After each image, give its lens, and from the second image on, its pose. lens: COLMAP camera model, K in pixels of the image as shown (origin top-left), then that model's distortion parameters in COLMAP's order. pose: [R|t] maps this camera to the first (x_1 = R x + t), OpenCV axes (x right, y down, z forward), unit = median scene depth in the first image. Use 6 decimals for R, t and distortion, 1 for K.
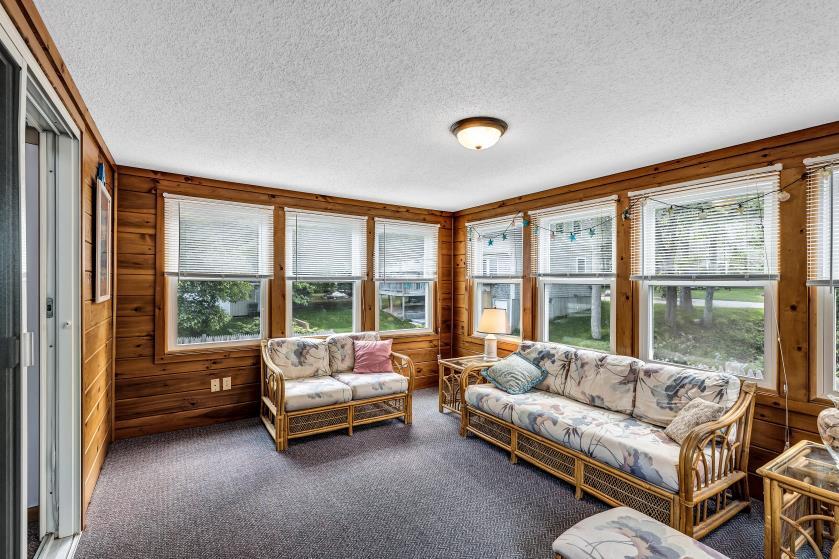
lens RADIAL K [[388.5, 0, 419.9], [0, 388.5, 279.8], [0, 0, 1]] dist [0.001010, 0.000075]
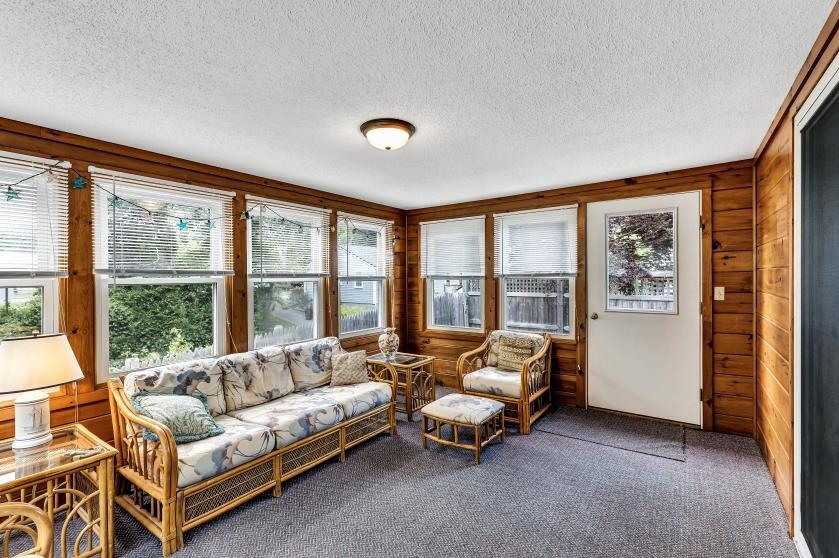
lens RADIAL K [[388.5, 0, 420.4], [0, 388.5, 277.5], [0, 0, 1]] dist [0.001010, 0.000075]
pose [[-0.390868, -0.004682, 0.920435, -0.675365], [0.004278, 0.999967, 0.006903, -0.006277], [-0.920437, 0.006636, -0.390835, 1.075282]]
